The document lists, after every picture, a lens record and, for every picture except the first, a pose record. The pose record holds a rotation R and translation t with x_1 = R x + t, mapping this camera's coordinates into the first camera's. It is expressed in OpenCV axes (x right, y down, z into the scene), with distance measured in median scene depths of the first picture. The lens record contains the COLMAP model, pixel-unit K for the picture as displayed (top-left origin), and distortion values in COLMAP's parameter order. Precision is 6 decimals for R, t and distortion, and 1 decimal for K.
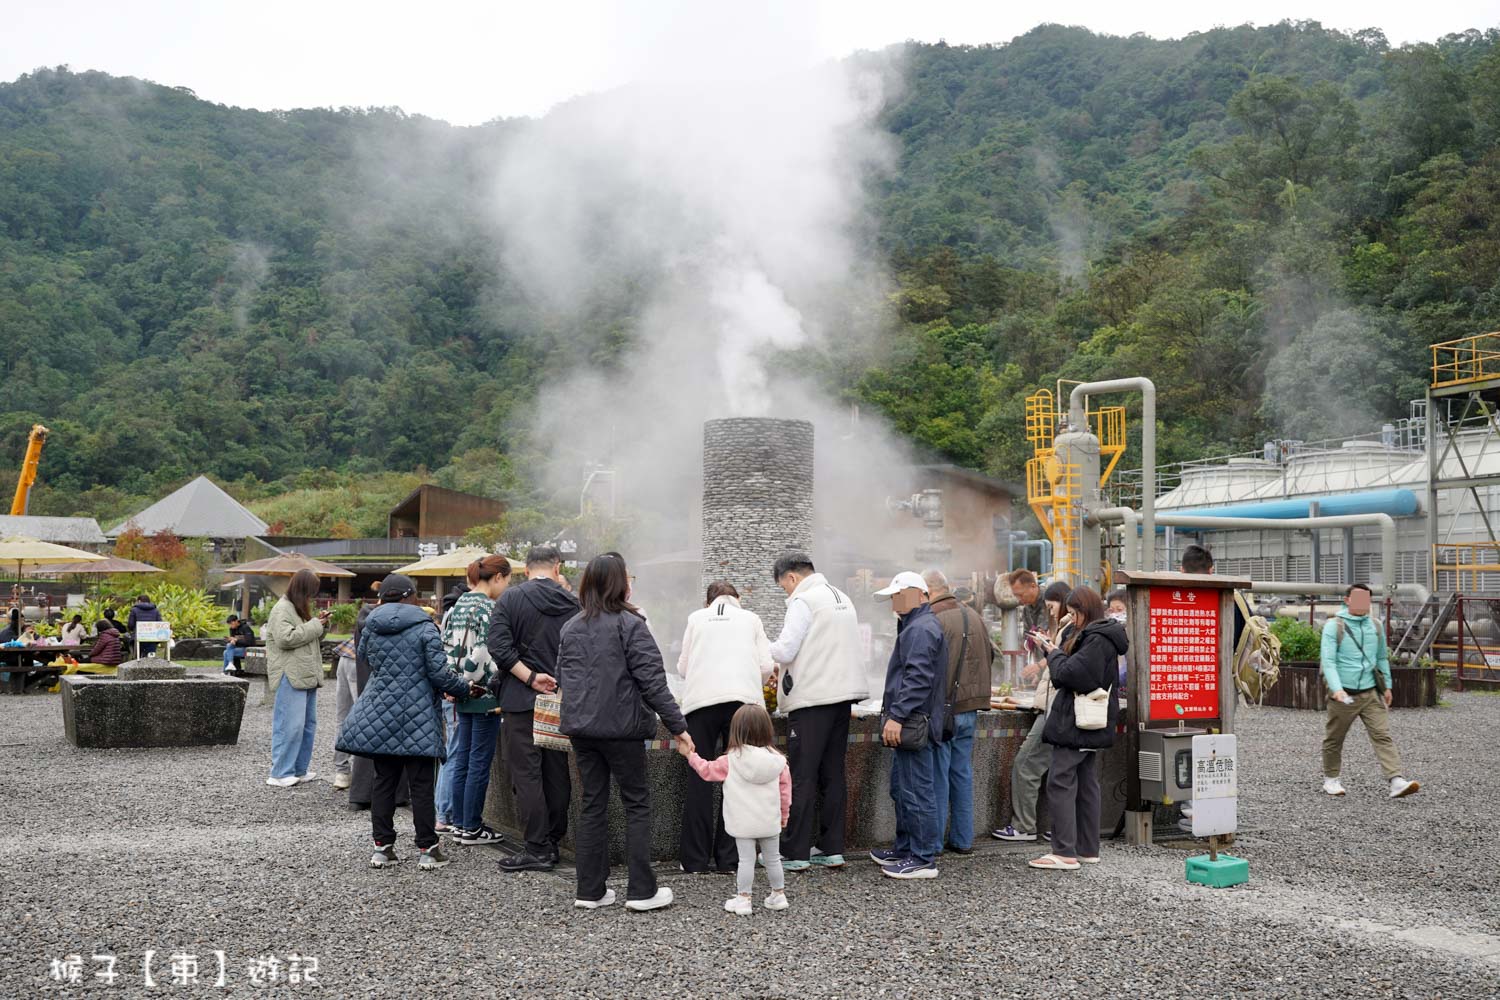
lens RADIAL K [[1482.6, 0, 745.6], [0, 1482.6, 498.2], [0, 0, 1]] dist [-0.003853, 0.000000]
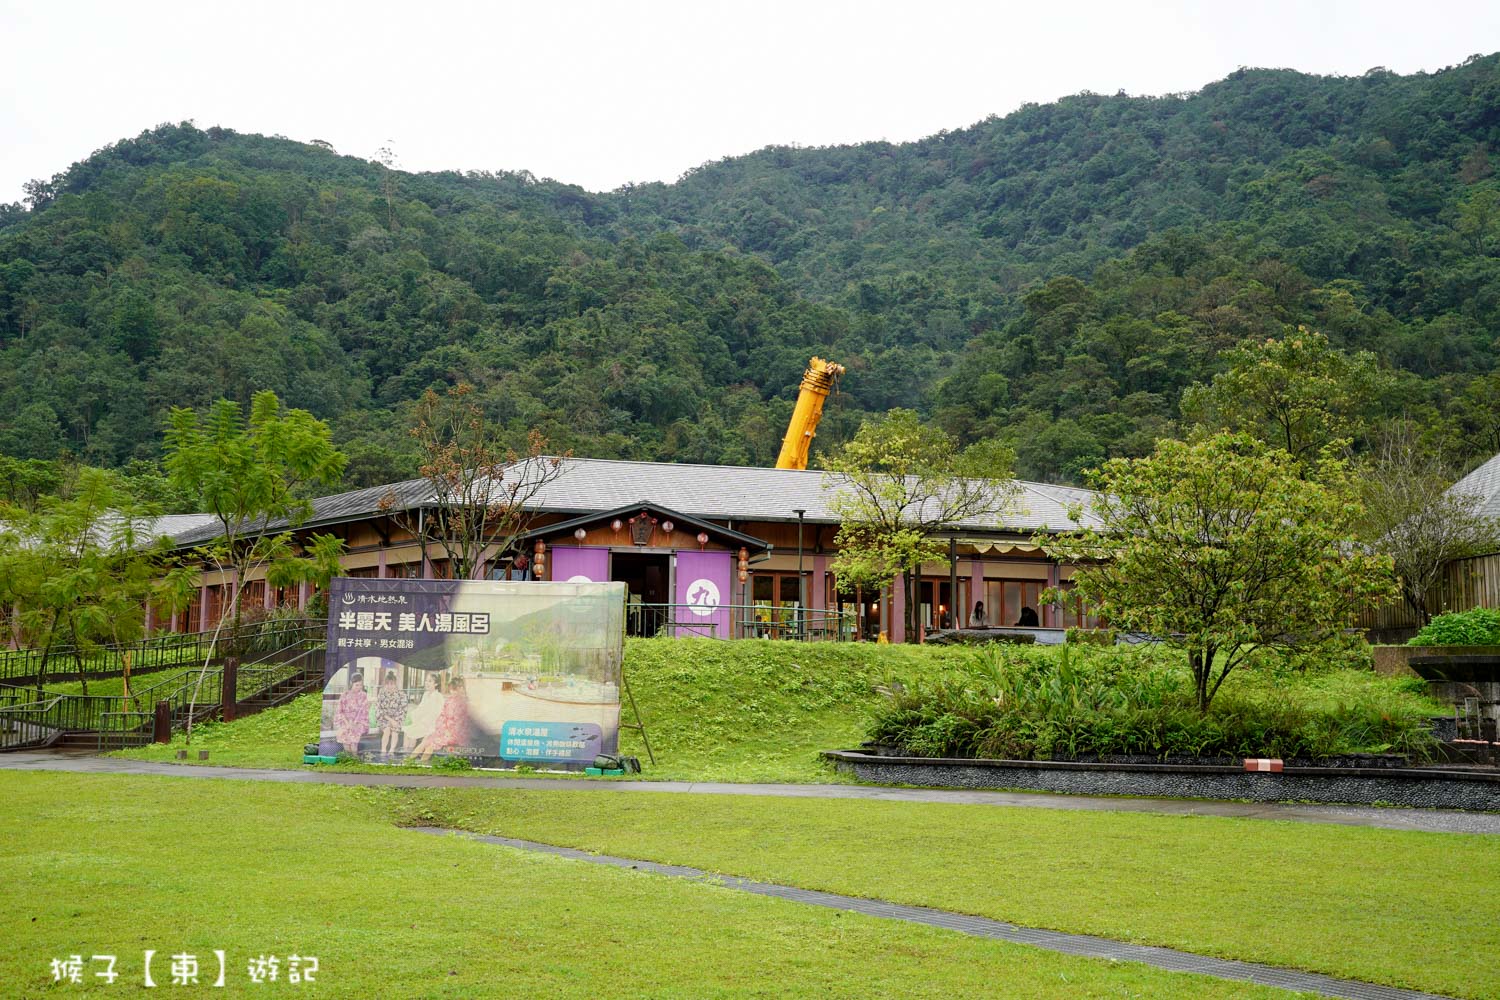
lens RADIAL K [[1482.6, 0, 712.6], [0, 1482.6, 500.8], [0, 0, 1]] dist [-0.003853, 0.000000]
pose [[0.999527, -0.005931, -0.030169, -0.239436], [0.003845, 0.997628, -0.068724, 0.015659], [0.030505, 0.068575, 0.997179, 0.241298]]
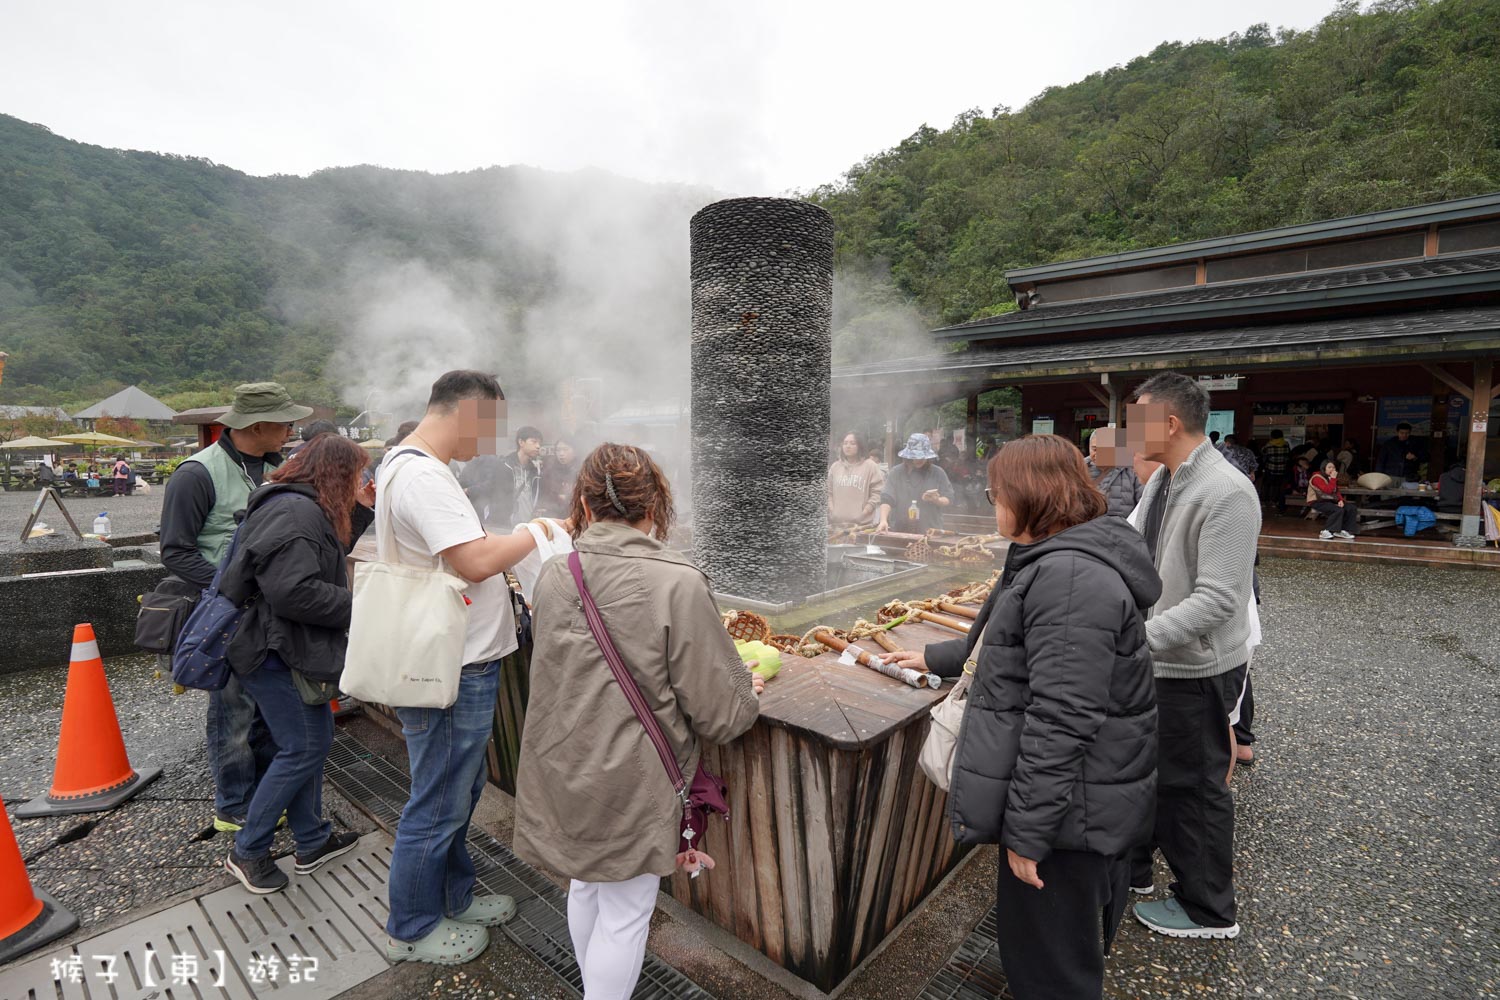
lens RADIAL K [[696.1, 0, 745.9], [0, 696.1, 498.8], [0, 0, 1]] dist [0.003410, 0.001484]
pose [[0.917275, -0.036365, 0.396591, -0.002573], [-0.020783, 0.990095, 0.138854, -0.004938], [-0.397712, -0.135610, 0.907433, -0.059100]]
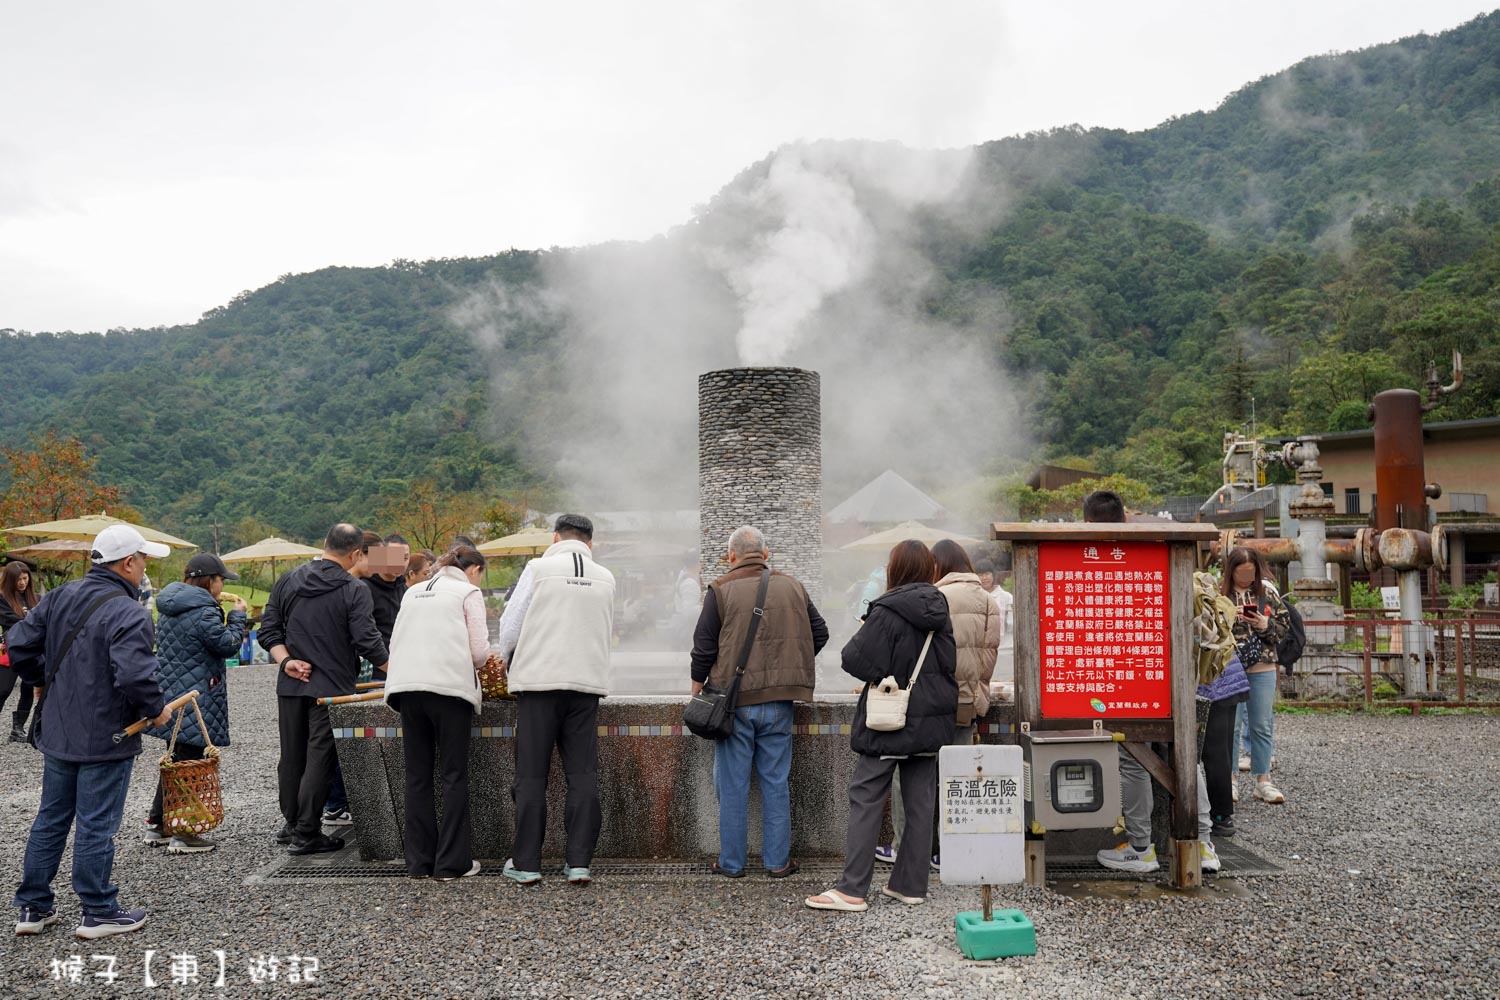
lens RADIAL K [[1337.0, 0, 747.1], [0, 1337.0, 498.4], [0, 0, 1]] dist [0.003542, 0.004989]
pose [[0.880418, -0.047951, -0.471767, 0.011729], [0.054203, 0.998530, -0.000338, 0.000747], [0.471090, -0.025274, 0.881723, 0.008335]]
